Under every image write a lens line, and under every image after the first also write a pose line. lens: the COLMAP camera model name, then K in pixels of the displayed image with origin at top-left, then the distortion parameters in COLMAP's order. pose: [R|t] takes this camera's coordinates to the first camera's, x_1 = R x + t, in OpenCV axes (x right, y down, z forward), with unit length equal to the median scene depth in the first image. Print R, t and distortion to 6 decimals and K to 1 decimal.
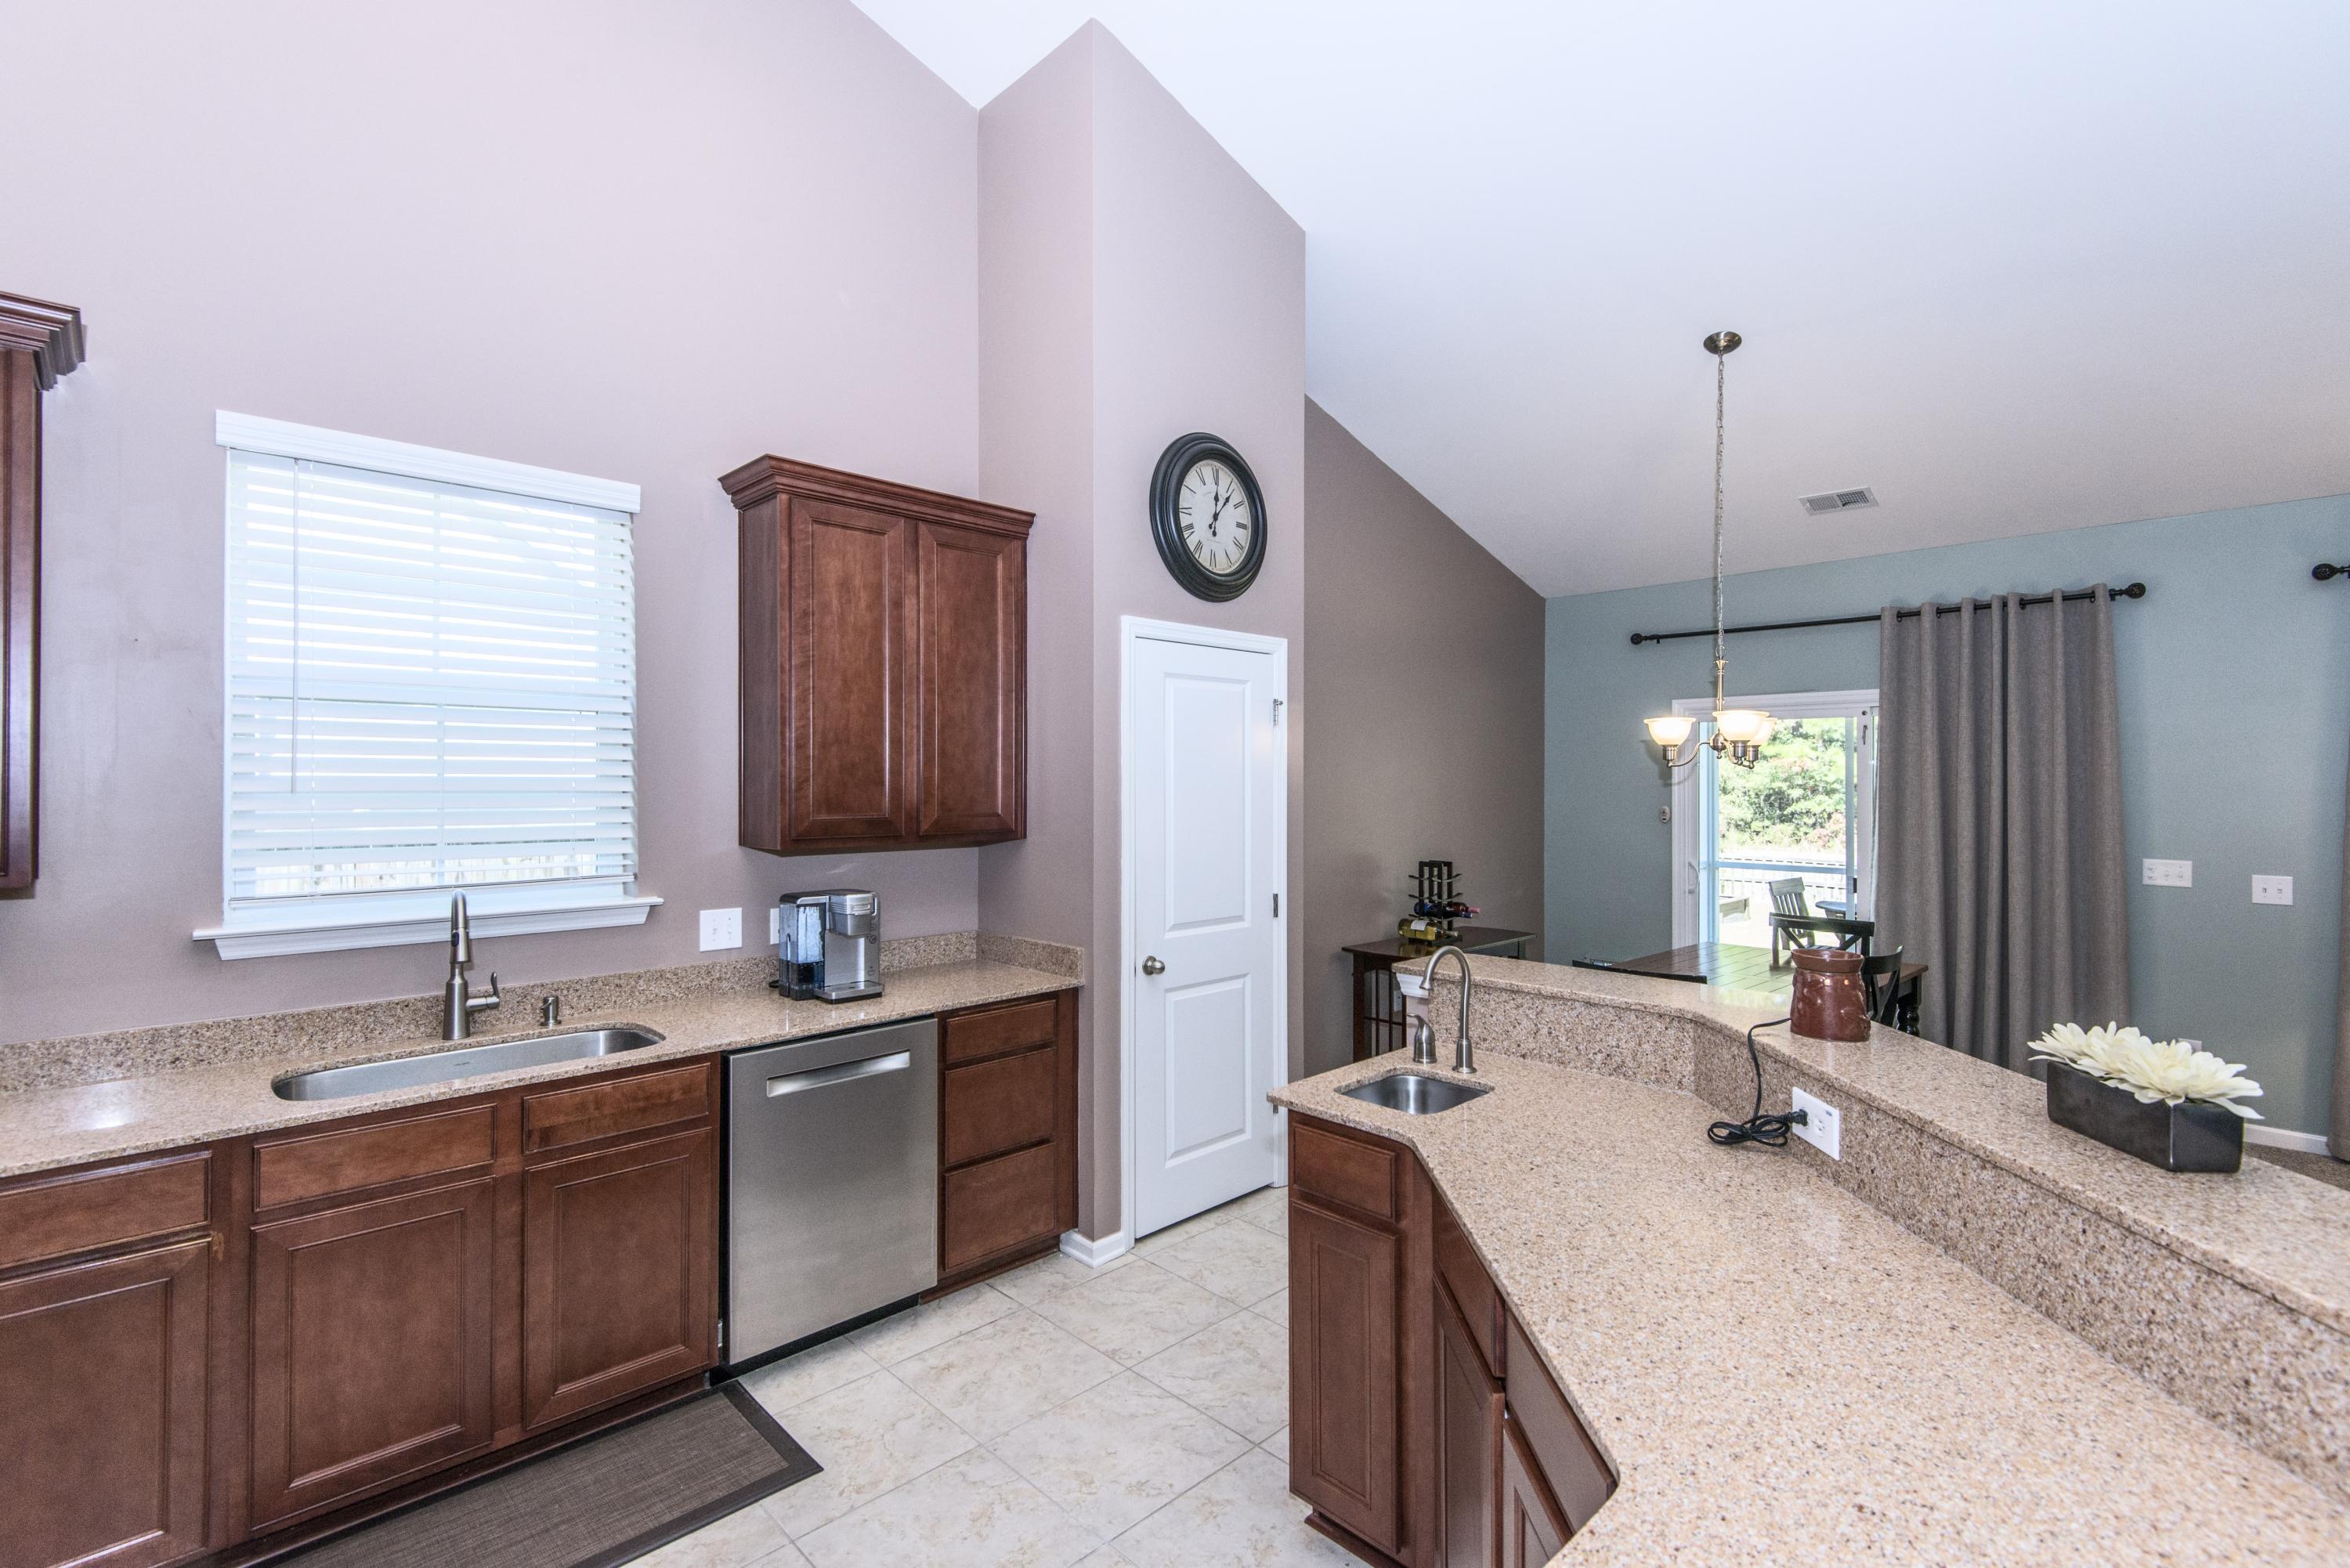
lens RADIAL K [[1057.8, 0, 1180.4], [0, 1057.8, 775.5], [0, 0, 1]] dist [0.031715, -0.017155]
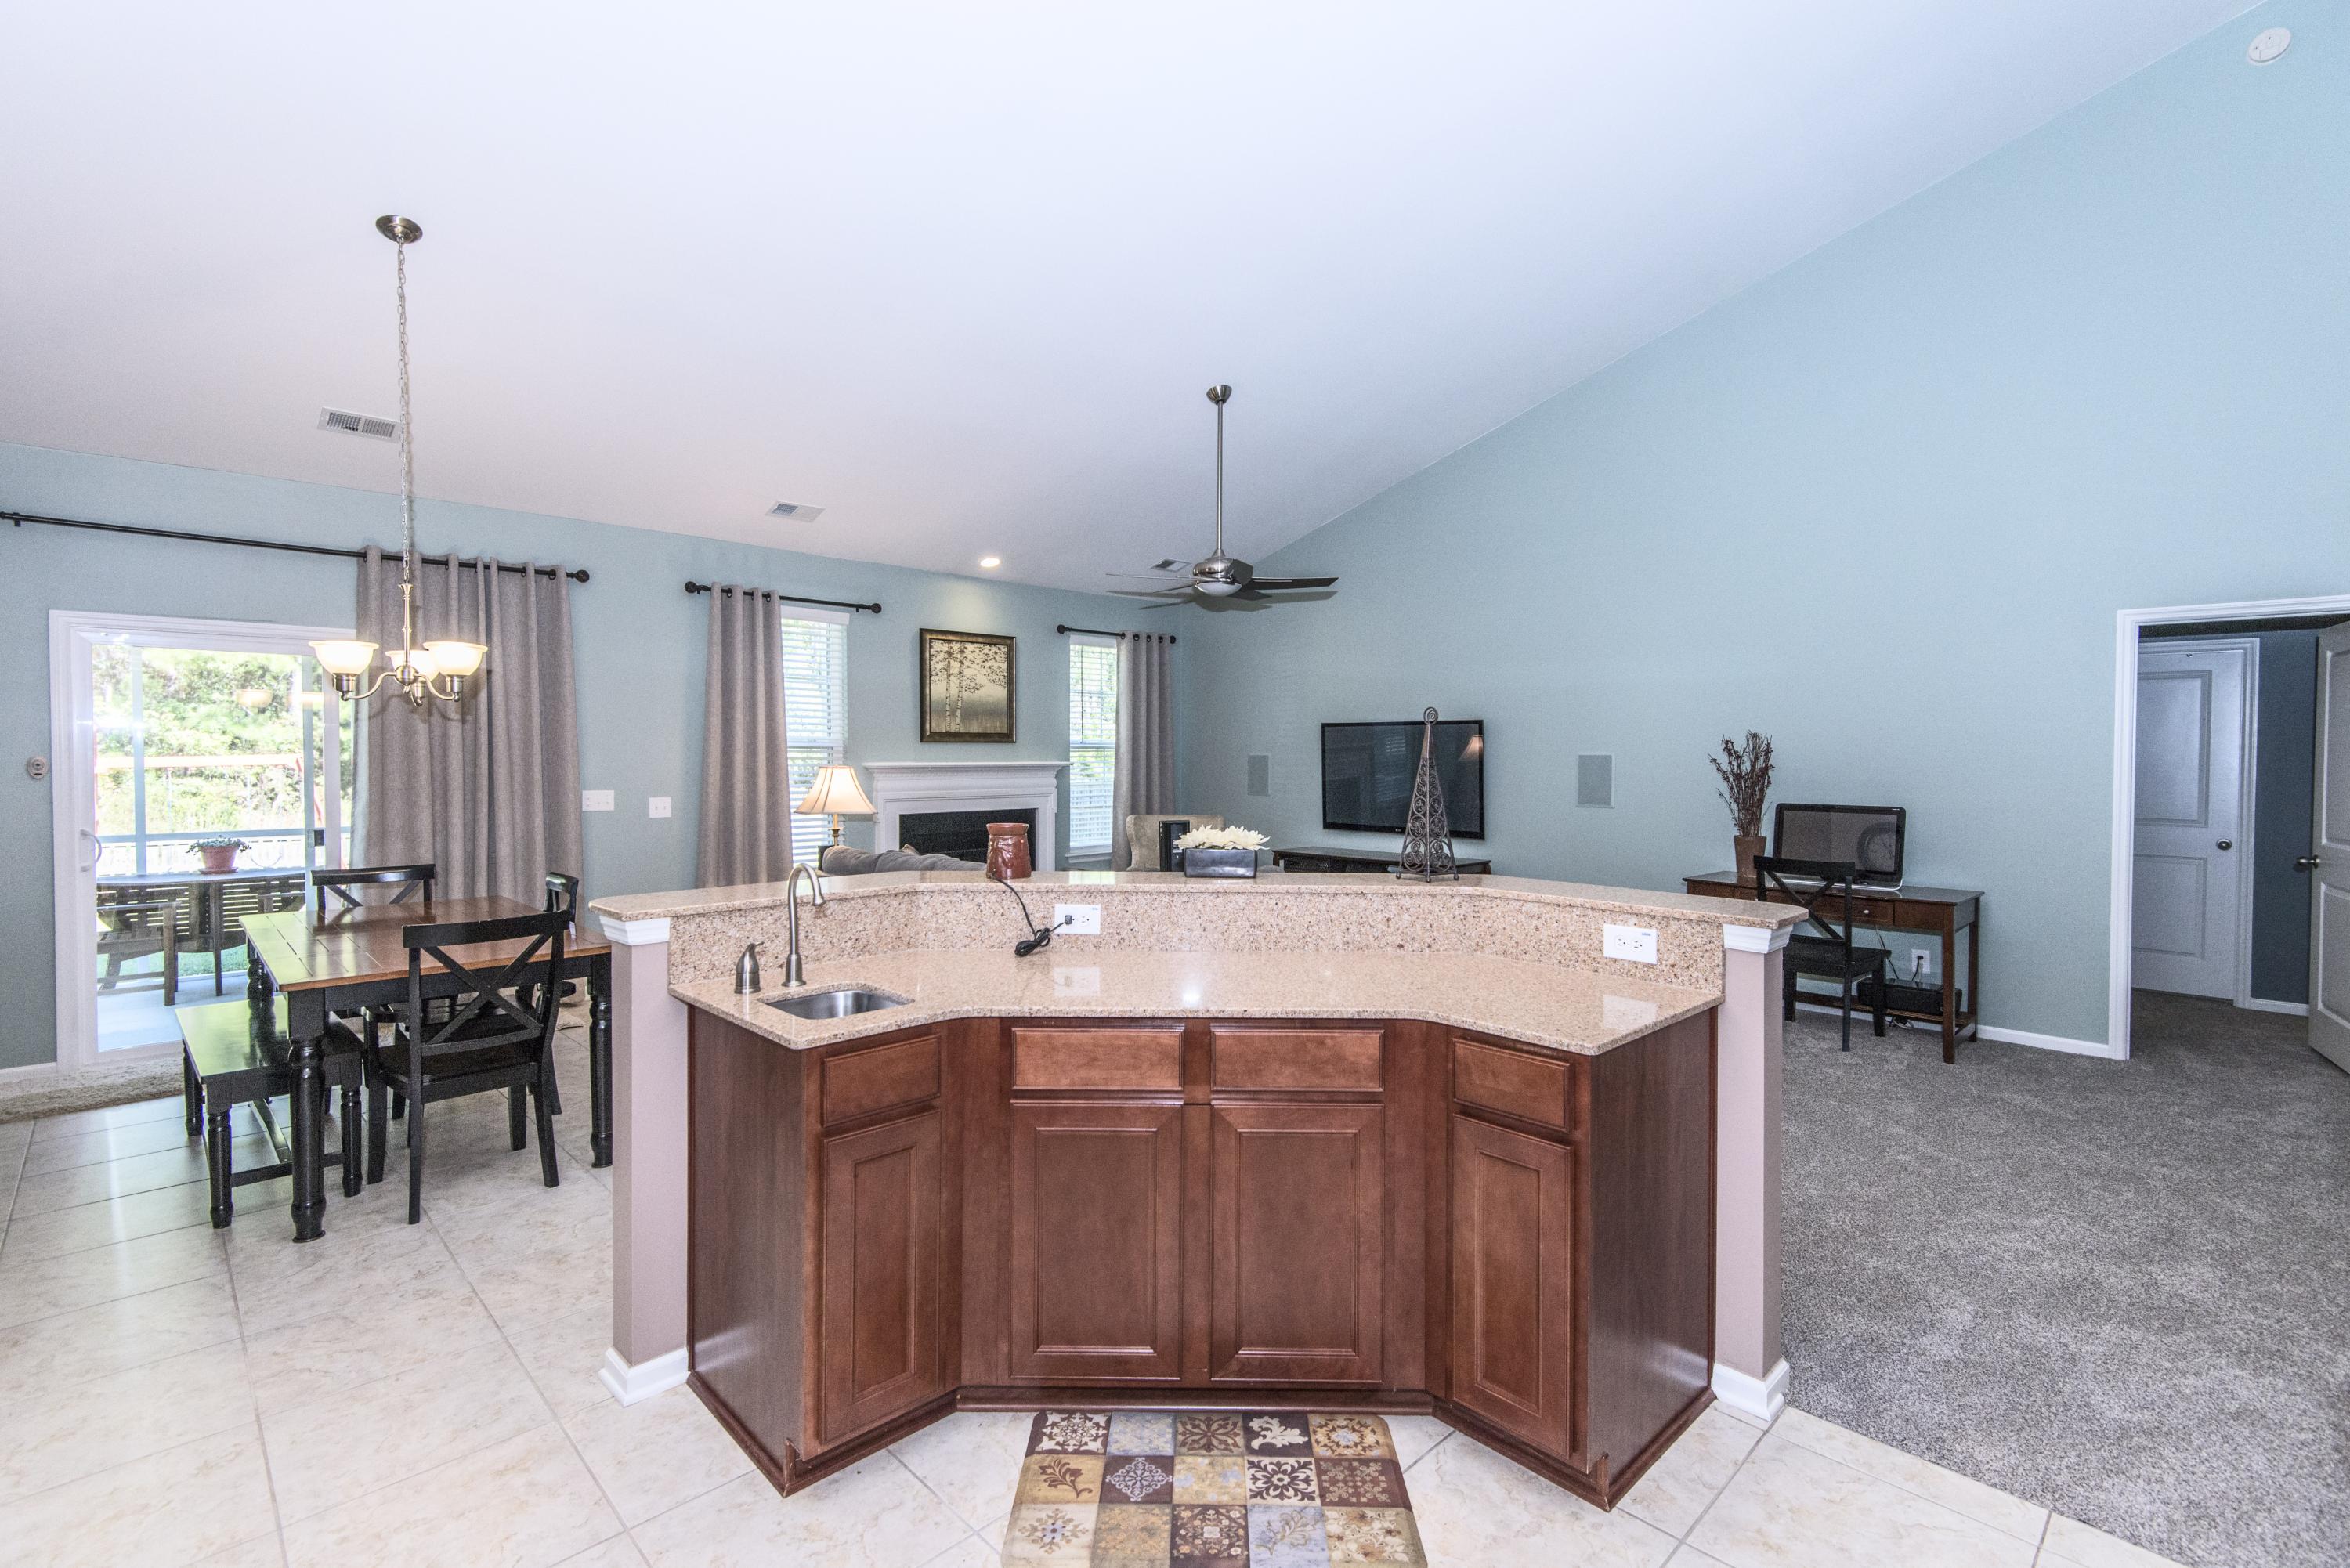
lens RADIAL K [[1057.8, 0, 1187.2], [0, 1057.8, 767.5], [0, 0, 1]] dist [0.031715, -0.017155]
pose [[-0.007396, -0.016117, 0.999843, -0.506900], [-0.008597, 0.999834, 0.016054, 0.033765], [-0.999936, -0.008477, -0.007534, 0.426342]]
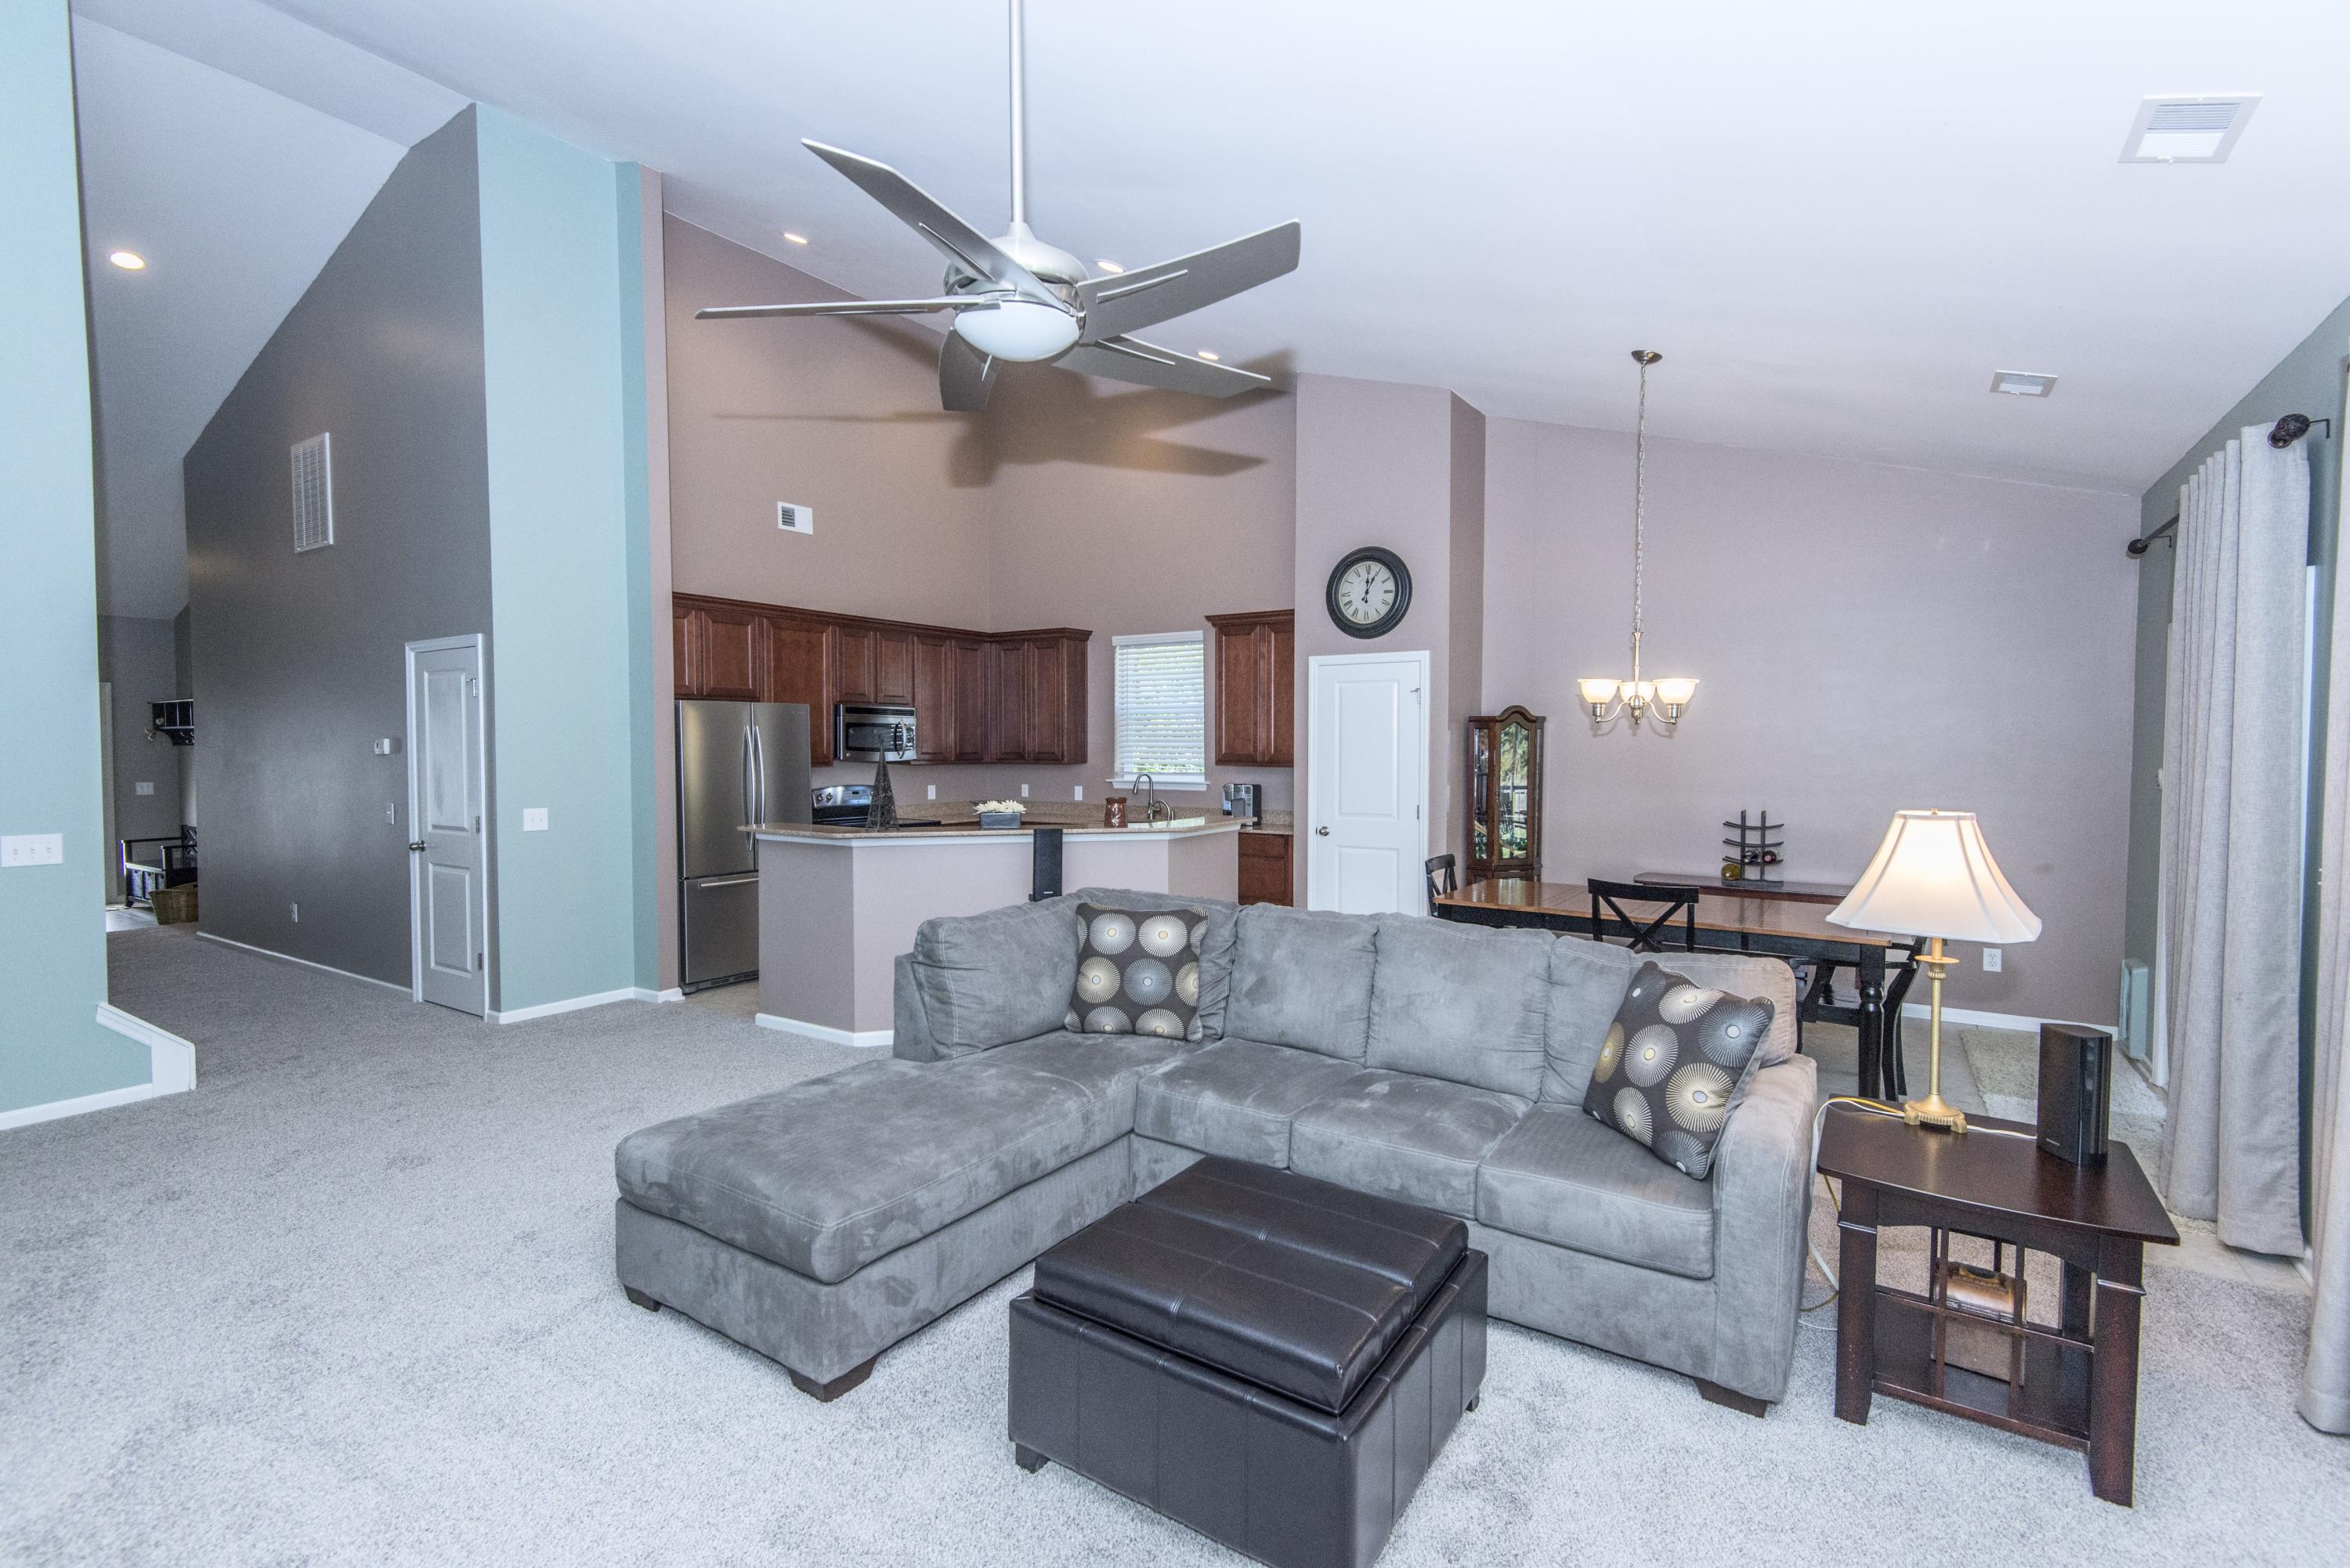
lens RADIAL K [[1057.8, 0, 1171.7], [0, 1057.8, 786.6], [0, 0, 1]] dist [0.031715, -0.017155]
pose [[0.207890, 0.037667, -0.977427, 1.919343], [0.003453, 0.999224, 0.039241, 0.018101], [0.978146, -0.011533, 0.207598, 0.319270]]
